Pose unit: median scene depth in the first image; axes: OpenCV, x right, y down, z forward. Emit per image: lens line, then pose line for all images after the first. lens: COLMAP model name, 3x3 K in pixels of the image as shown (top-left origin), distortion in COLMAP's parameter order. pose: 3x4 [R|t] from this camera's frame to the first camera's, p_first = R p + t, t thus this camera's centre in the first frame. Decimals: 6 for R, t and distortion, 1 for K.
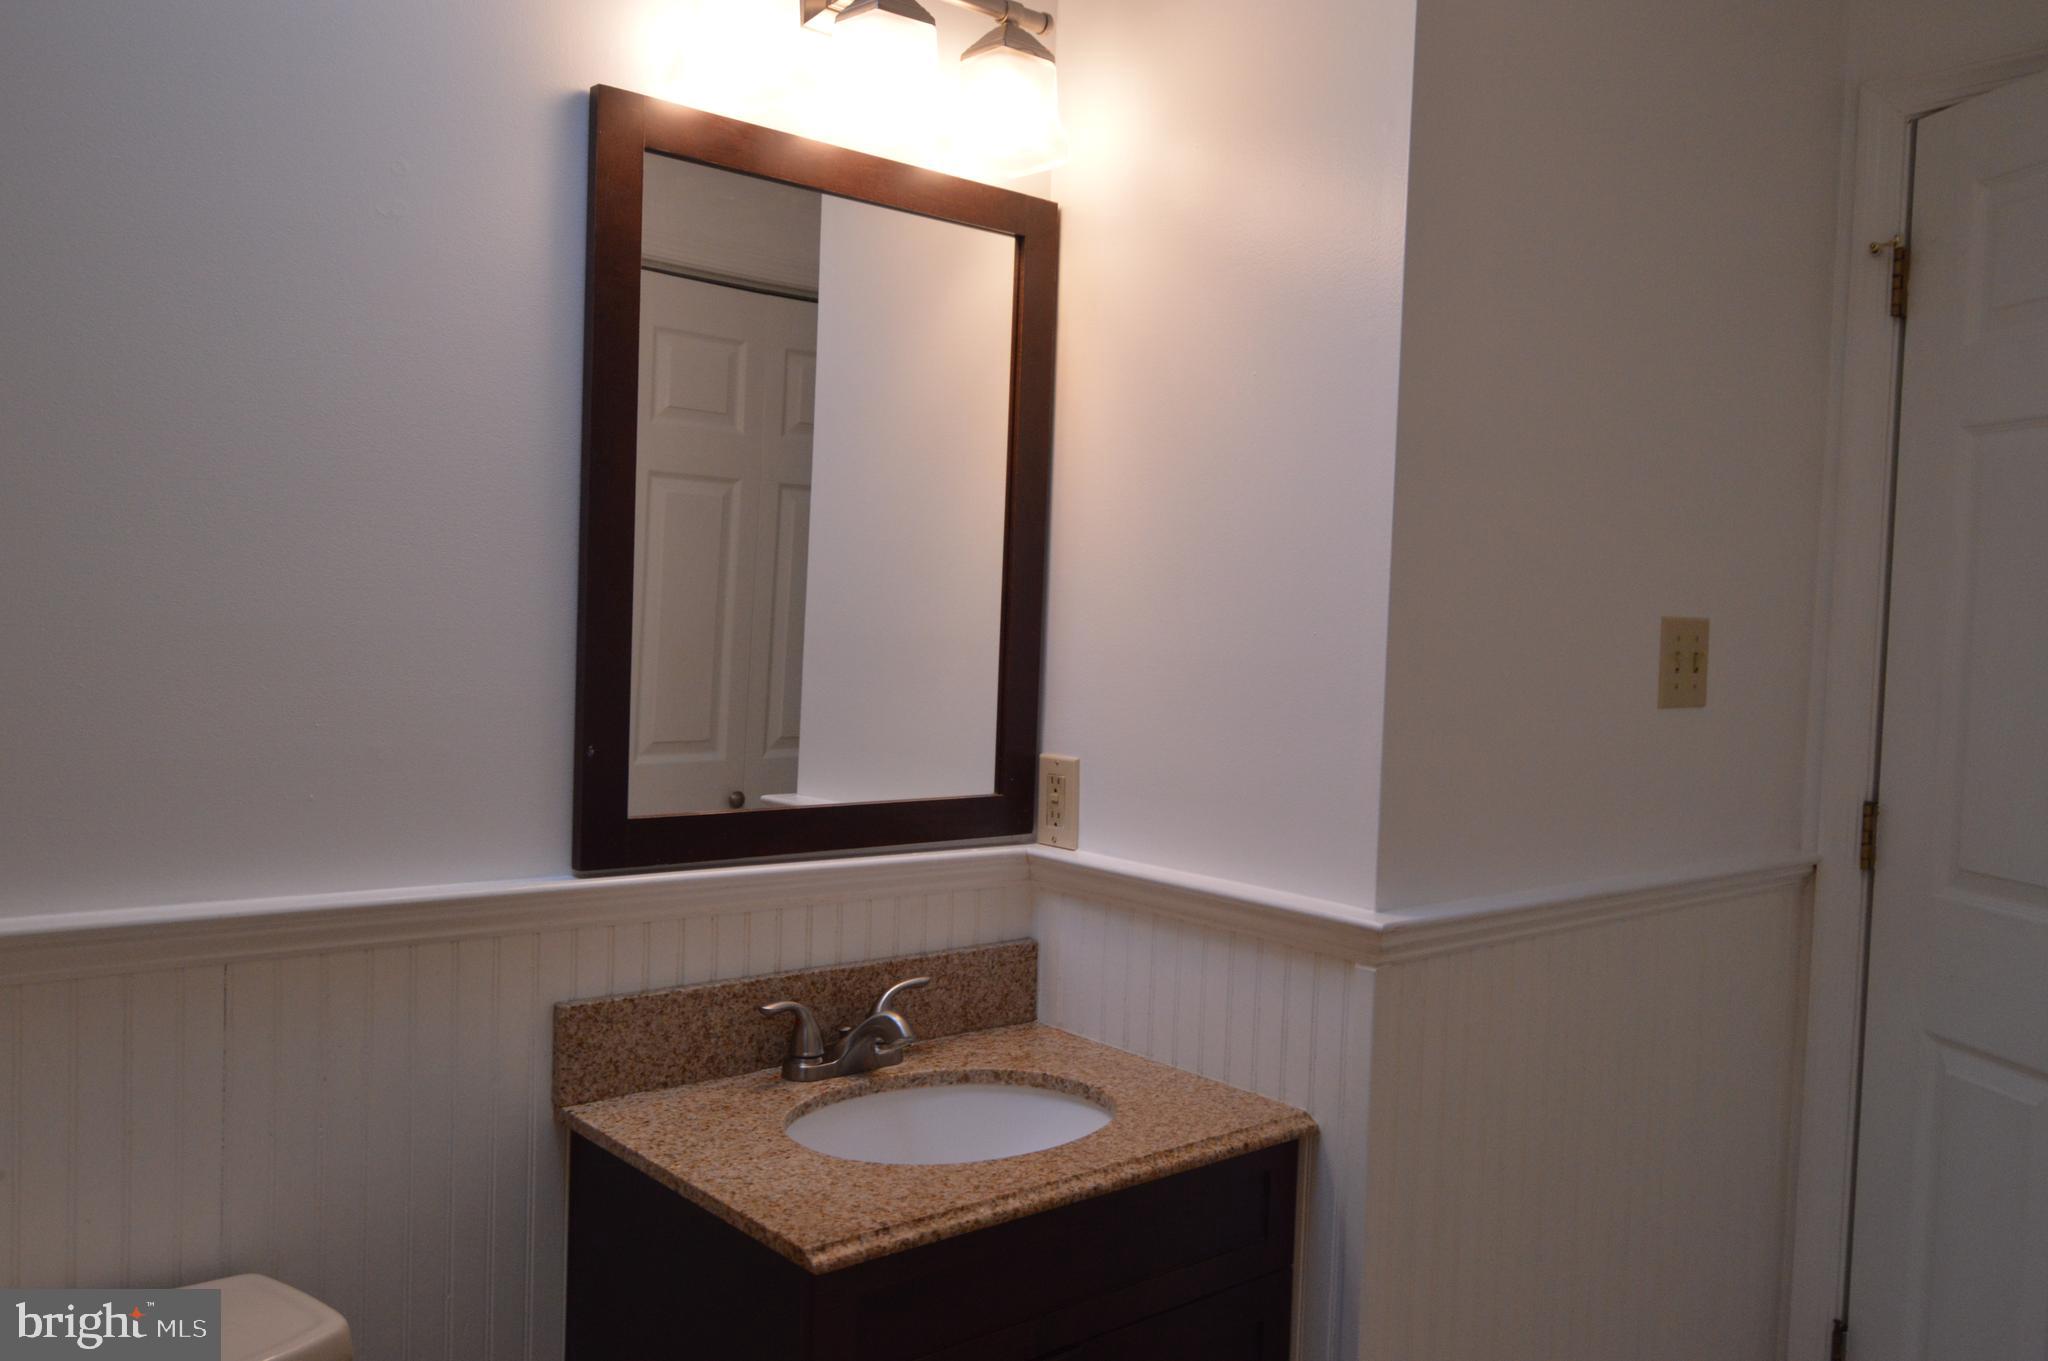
lens RADIAL K [[1598.6, 0, 1034.5], [0, 1598.6, 685.6], [0, 0, 1]] dist [-0.015311, -0.001109]
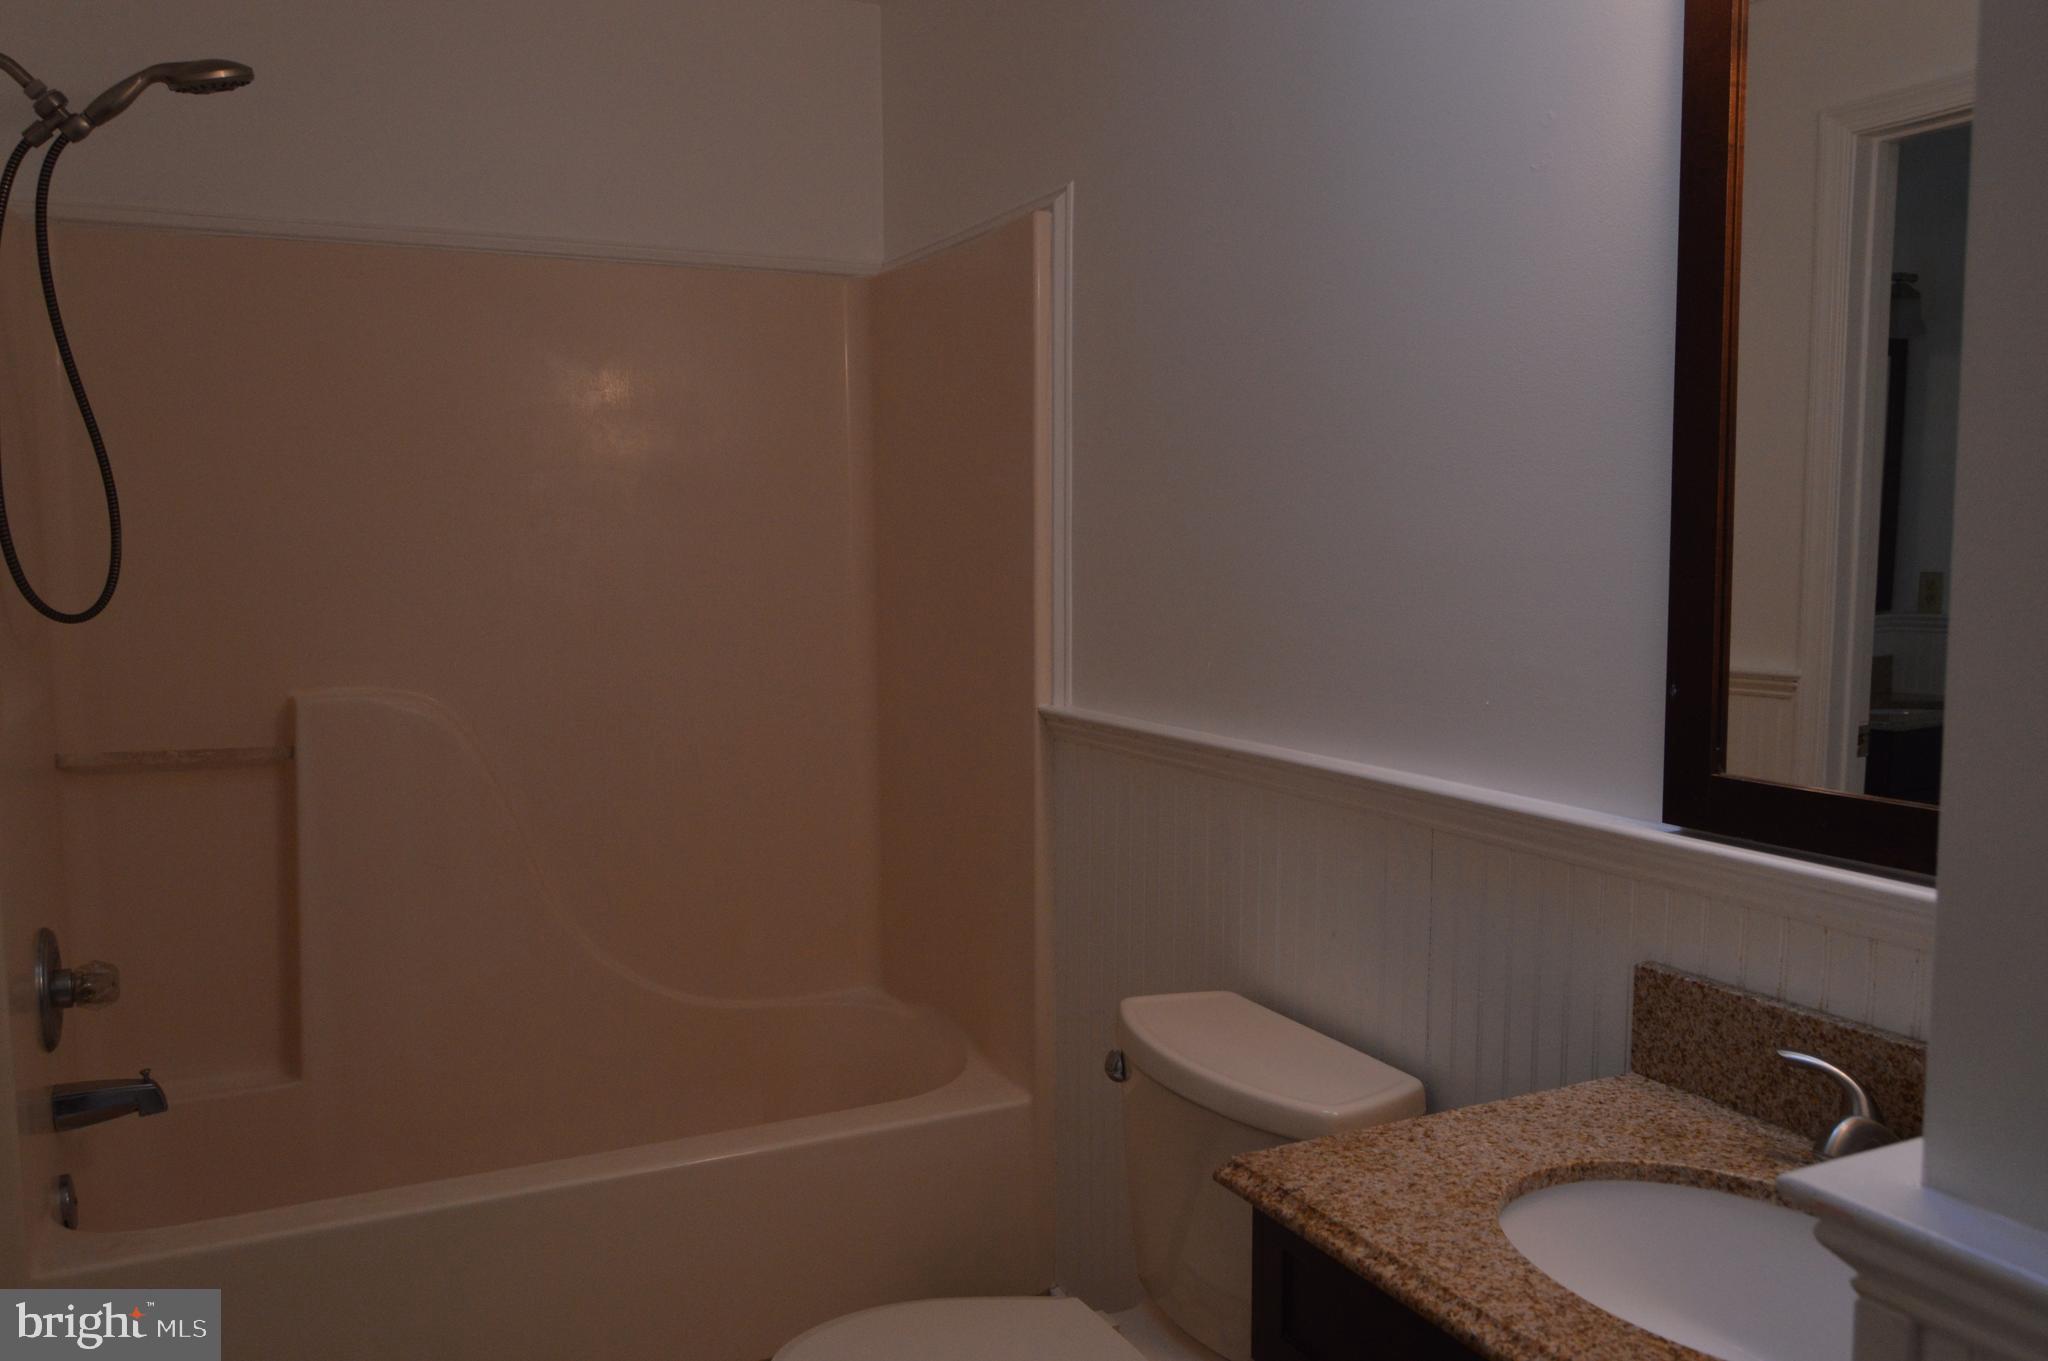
lens RADIAL K [[1598.6, 0, 1034.5], [0, 1598.6, 685.6], [0, 0, 1]] dist [-0.015311, -0.001109]
pose [[-0.234626, 0.059398, -0.970269, 0.630848], [-0.047367, 0.996247, 0.072442, -0.008449], [0.970931, 0.062956, -0.230932, 0.814421]]
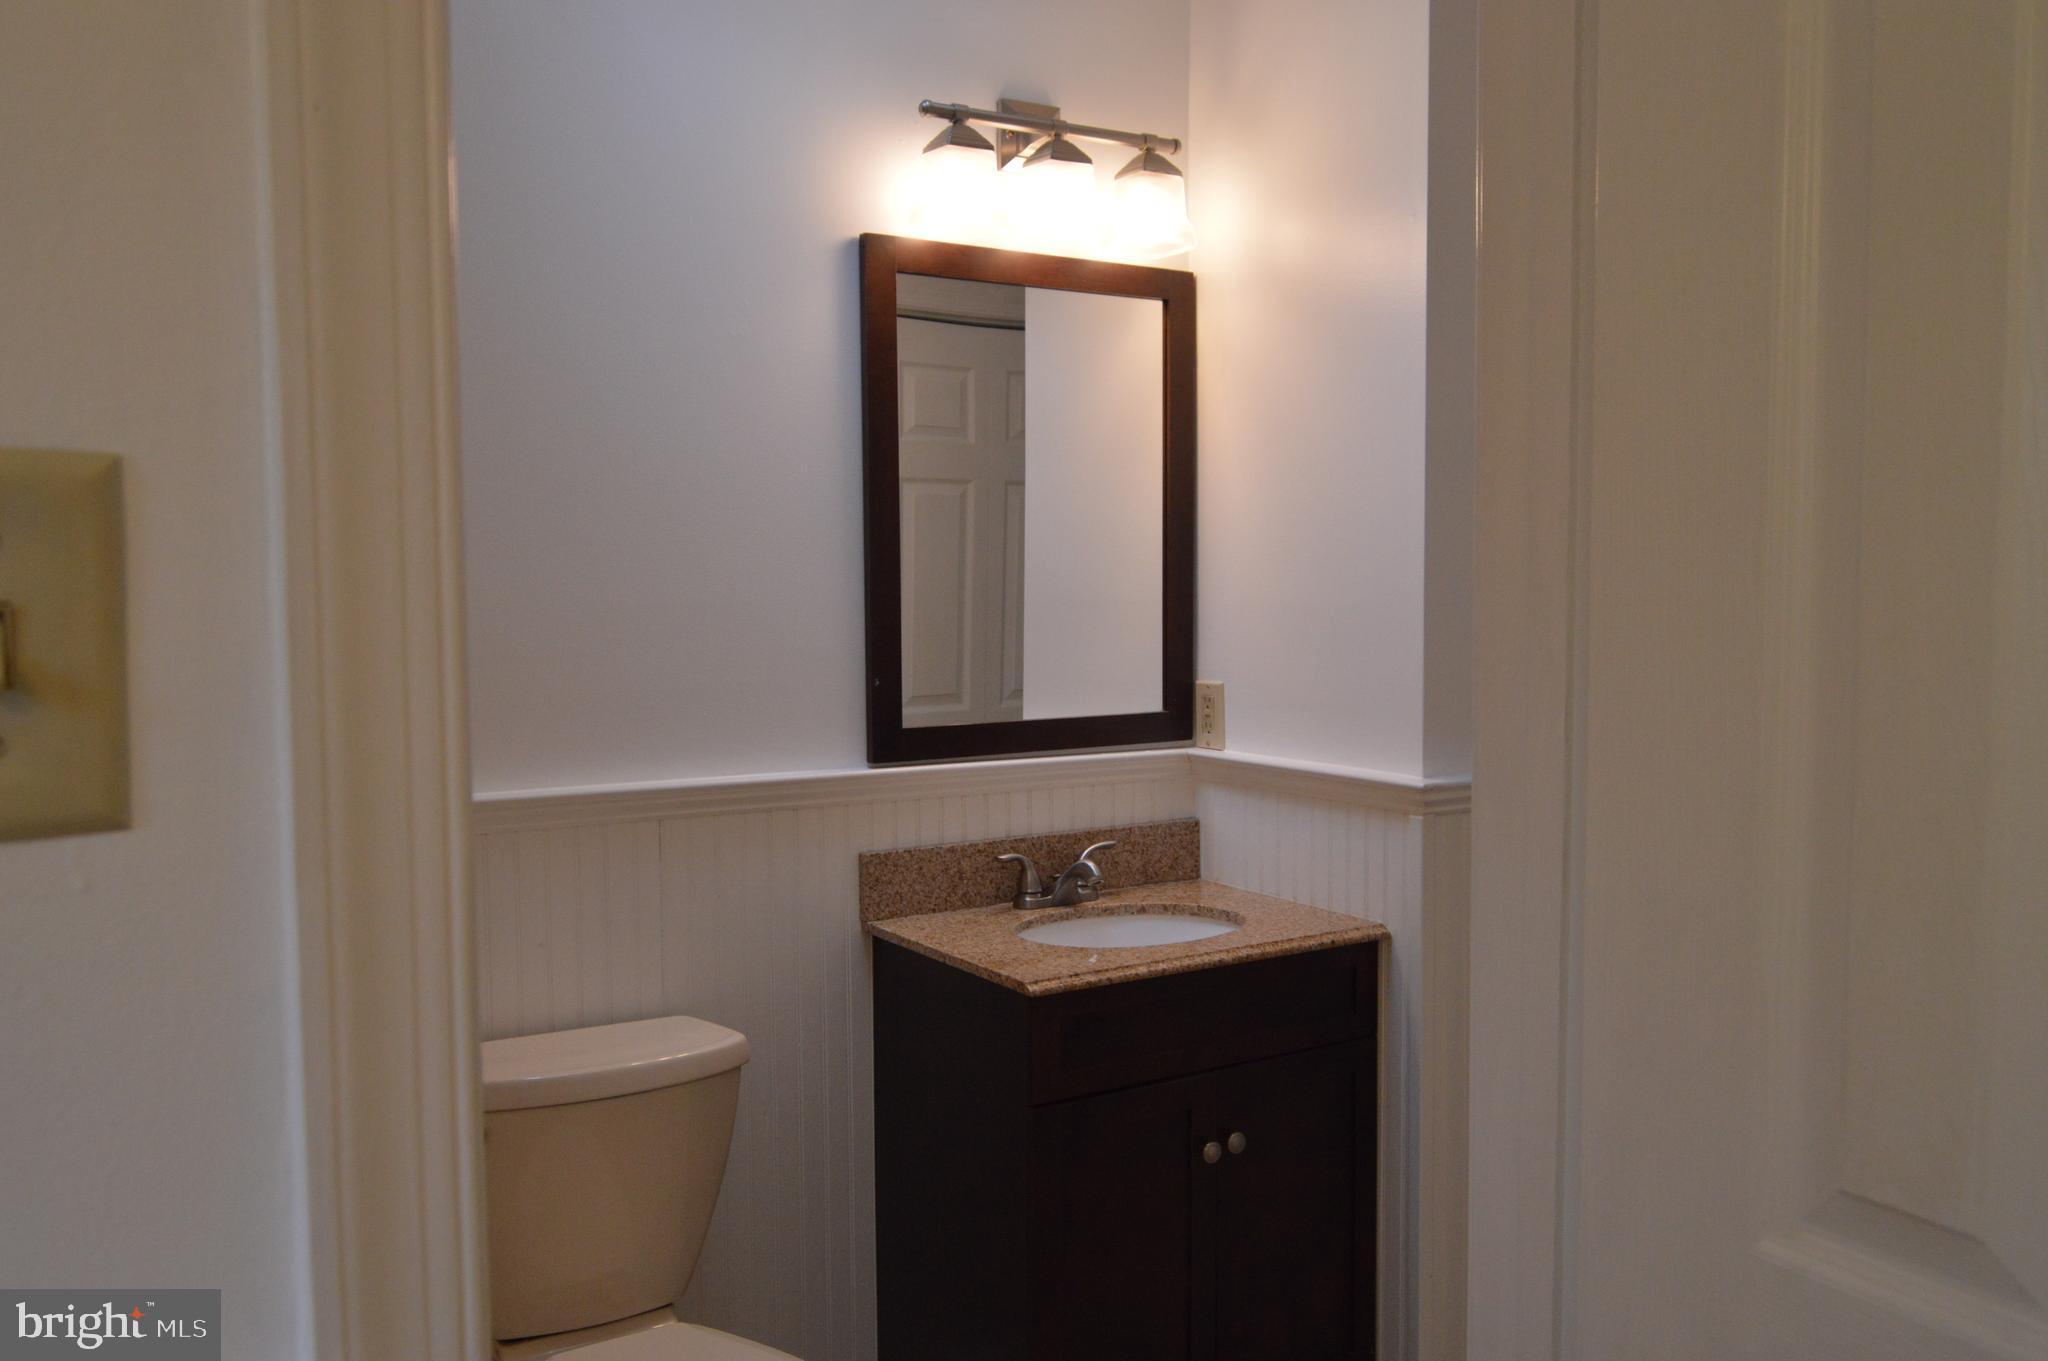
lens RADIAL K [[1598.6, 0, 1034.5], [0, 1598.6, 685.6], [0, 0, 1]] dist [-0.015311, -0.001109]
pose [[0.987811, -0.033484, -0.152017, 0.087372], [0.036133, 0.999239, 0.014695, 0.026076], [0.151409, -0.020009, 0.988269, -0.420841]]
